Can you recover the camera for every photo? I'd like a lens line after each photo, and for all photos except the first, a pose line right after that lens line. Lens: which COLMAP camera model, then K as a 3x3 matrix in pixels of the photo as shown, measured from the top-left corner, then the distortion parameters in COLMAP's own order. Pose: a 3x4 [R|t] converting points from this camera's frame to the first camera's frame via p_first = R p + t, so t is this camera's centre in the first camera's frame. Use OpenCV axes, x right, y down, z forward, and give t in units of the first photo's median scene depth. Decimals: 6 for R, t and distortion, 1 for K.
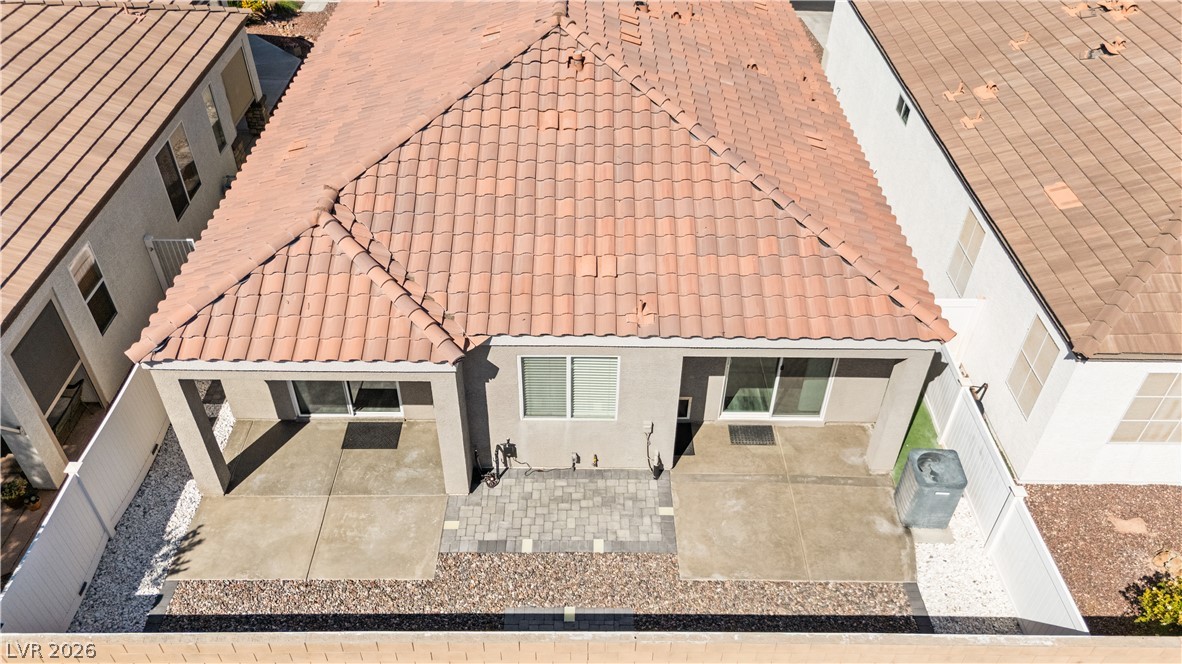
lens RADIAL K [[870.6, 0, 593.8], [0, 870.6, 326.2], [0, 0, 1]] dist [0.072365, -0.072010]
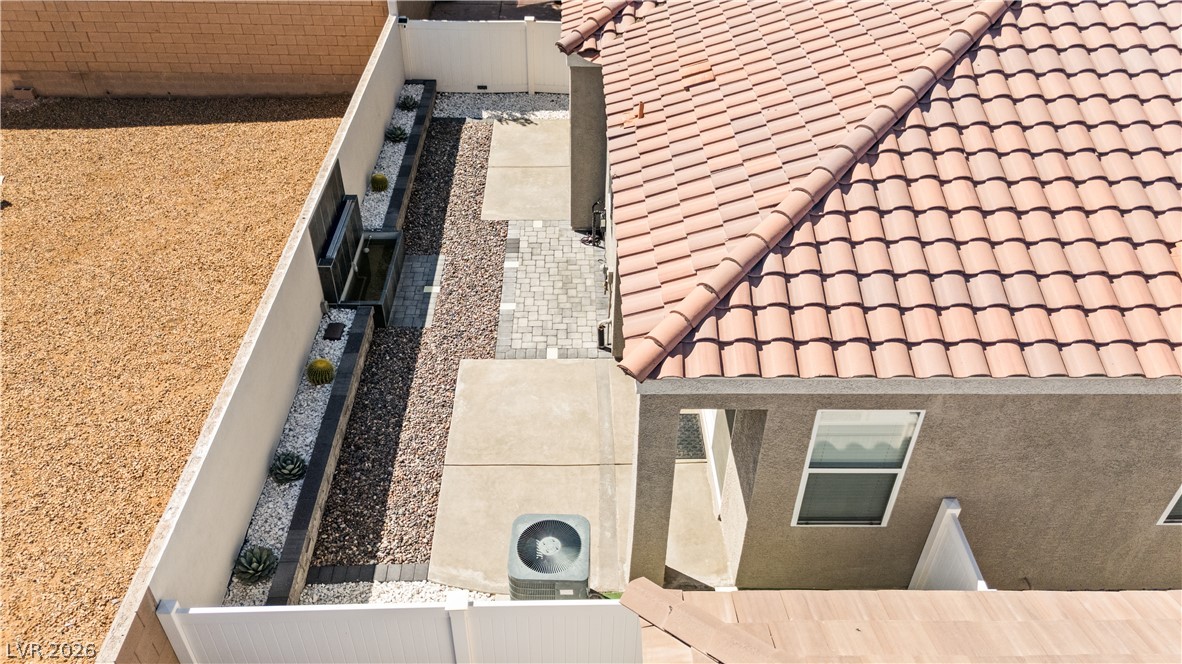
lens RADIAL K [[870.6, 0, 593.8], [0, 870.6, 326.2], [0, 0, 1]] dist [0.072365, -0.072010]
pose [[0.019045, 0.605518, -0.795604, 0.766541], [-0.655065, 0.608720, 0.447604, -0.220255], [0.755332, 0.512648, 0.408247, 0.681958]]
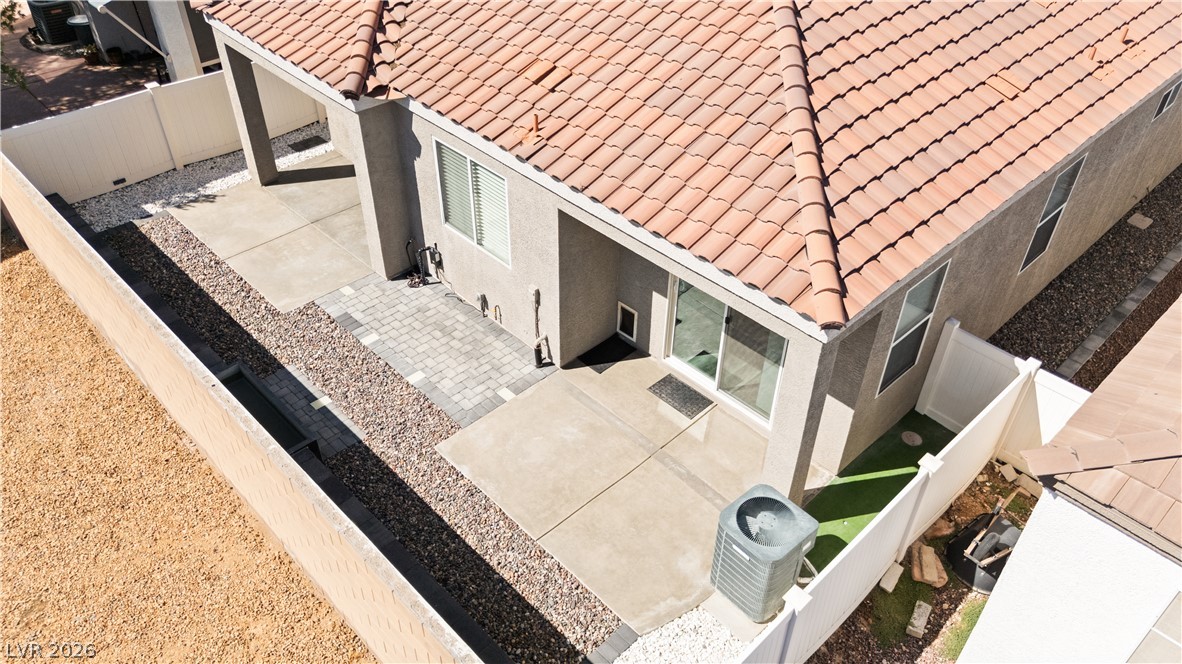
lens RADIAL K [[870.6, 0, 593.8], [0, 870.6, 326.2], [0, 0, 1]] dist [0.072365, -0.072010]
pose [[0.691558, 0.448880, -0.565911, 0.590218], [-0.466462, 0.875723, 0.124593, 0.014342], [0.551508, 0.177812, 0.814998, 0.371638]]
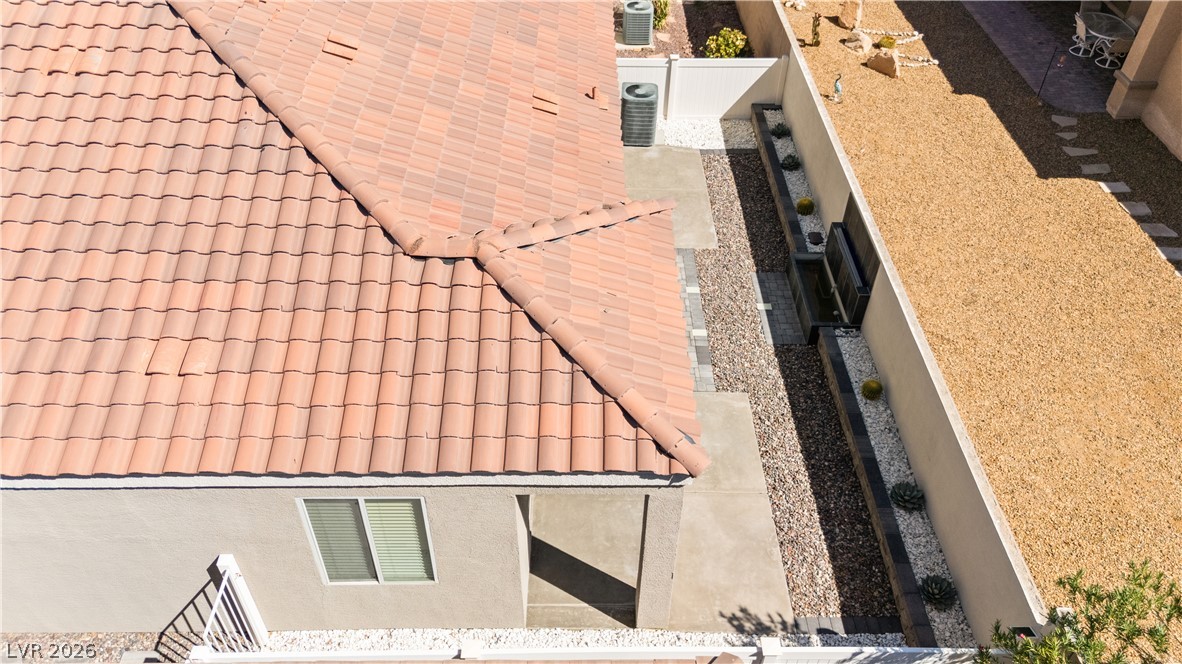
lens RADIAL K [[870.6, 0, 593.8], [0, 870.6, 326.2], [0, 0, 1]] dist [0.072365, -0.072010]
pose [[-0.004183, -0.679217, 0.733925, -0.828808], [0.627165, 0.569864, 0.530960, -0.386499], [-0.778875, 0.462513, 0.423598, 0.638479]]
